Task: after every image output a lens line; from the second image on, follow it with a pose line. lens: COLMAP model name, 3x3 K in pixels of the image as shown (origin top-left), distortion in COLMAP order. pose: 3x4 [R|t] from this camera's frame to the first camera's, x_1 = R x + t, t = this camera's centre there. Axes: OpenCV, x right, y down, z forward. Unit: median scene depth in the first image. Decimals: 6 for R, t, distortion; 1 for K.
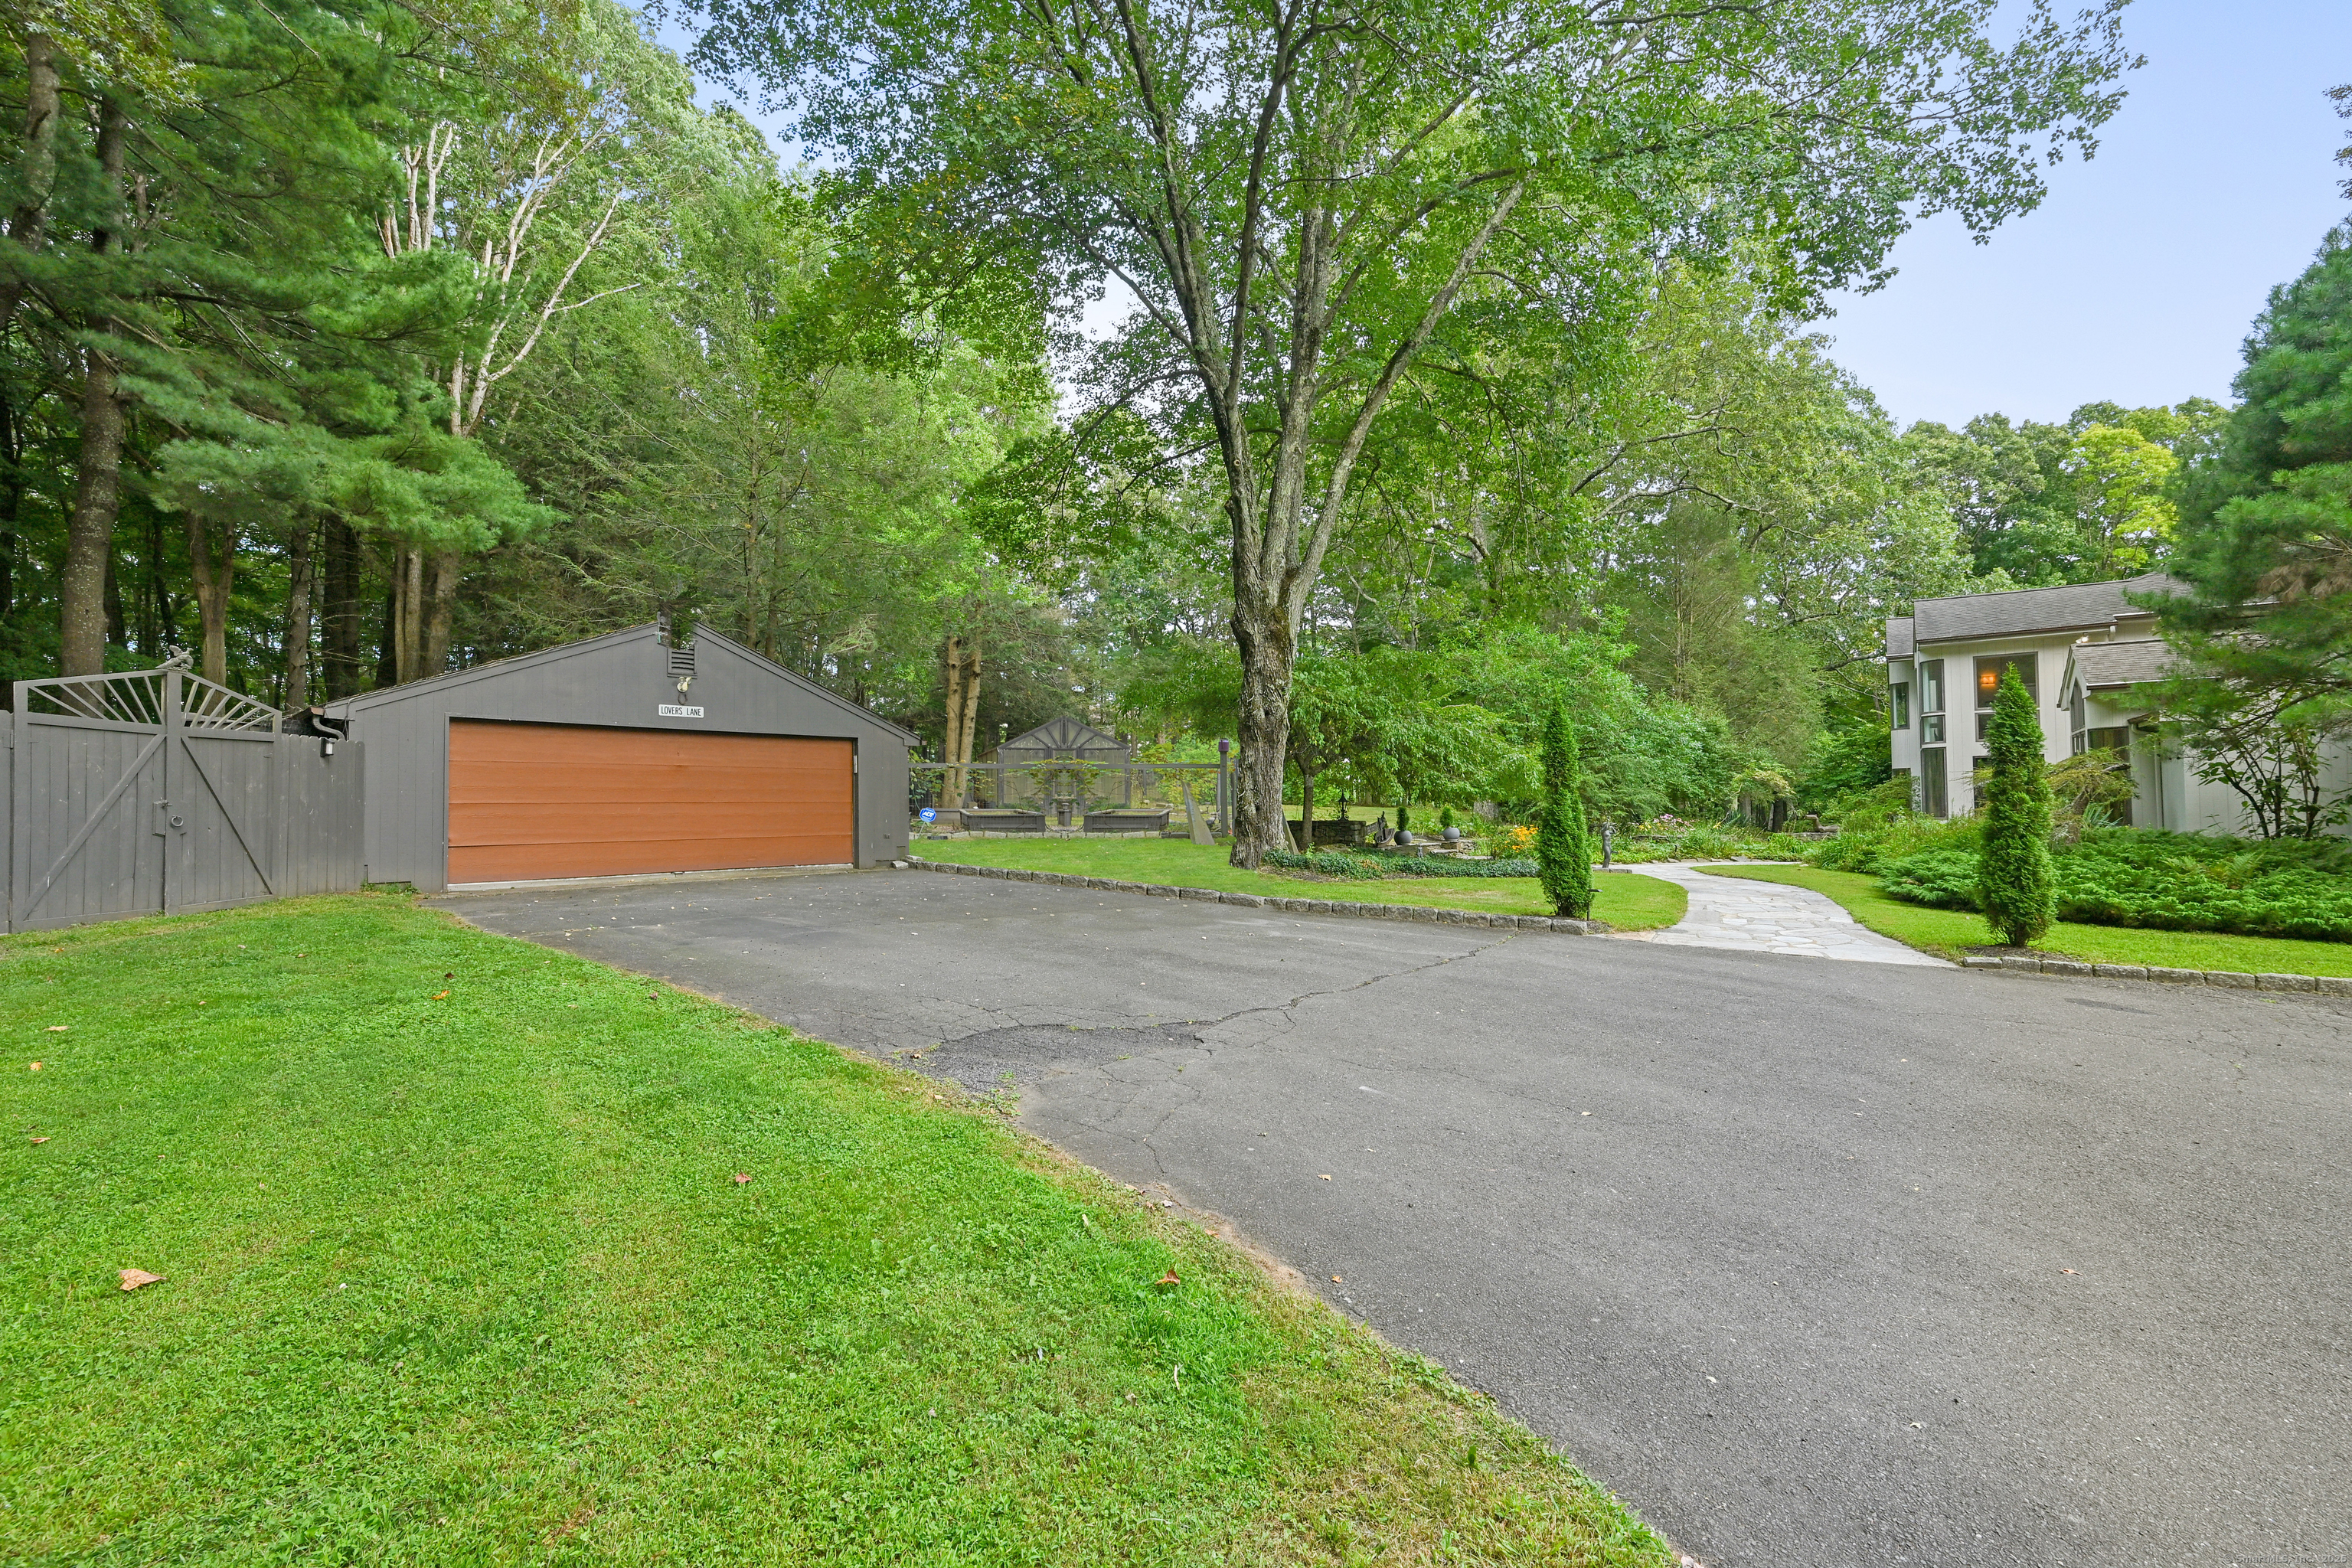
lens RADIAL K [[1017.0, 0, 1179.9], [0, 1017.0, 798.0], [0, 0, 1]] dist [0.008773, 0.000607]
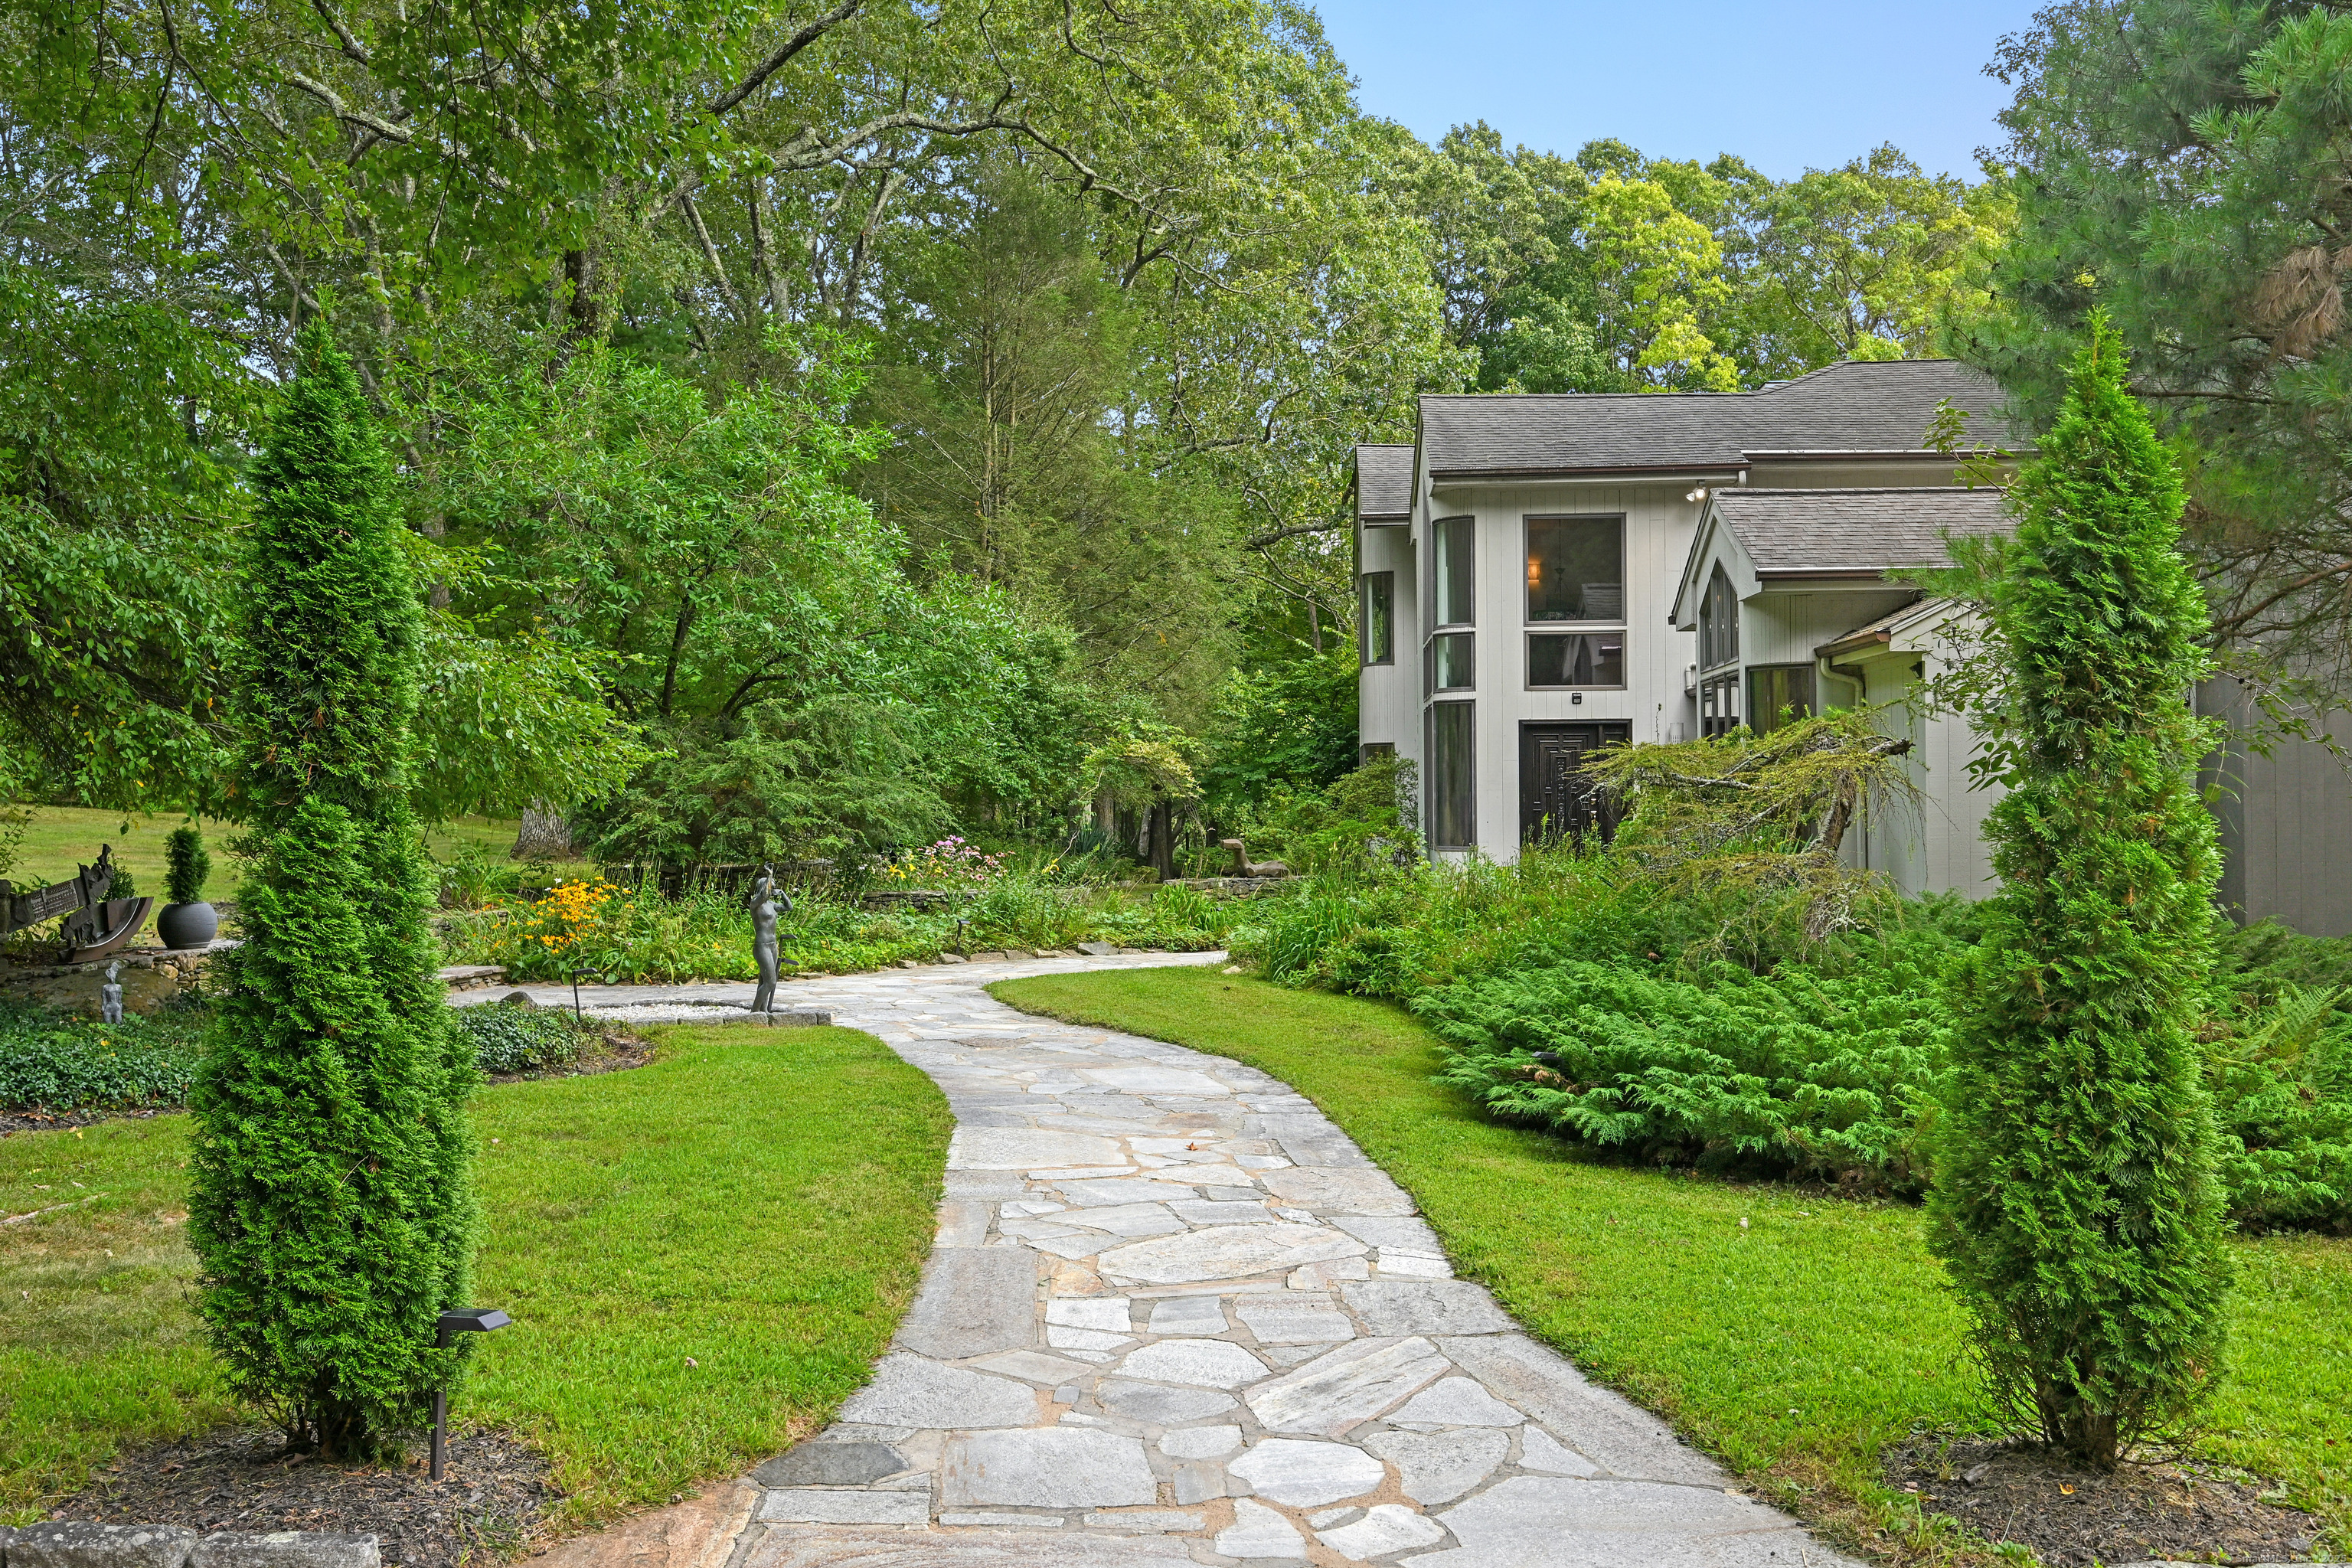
lens RADIAL K [[2032.5, 0, 1189.4], [0, 2032.5, 799.1], [0, 0, 1]] dist [0.169626, 0.004408]
pose [[0.852564, 0.006956, 0.522577, 0.121579], [-0.010344, 0.999940, 0.003566, -0.004930], [-0.522521, -0.008446, 0.852585, 0.226525]]
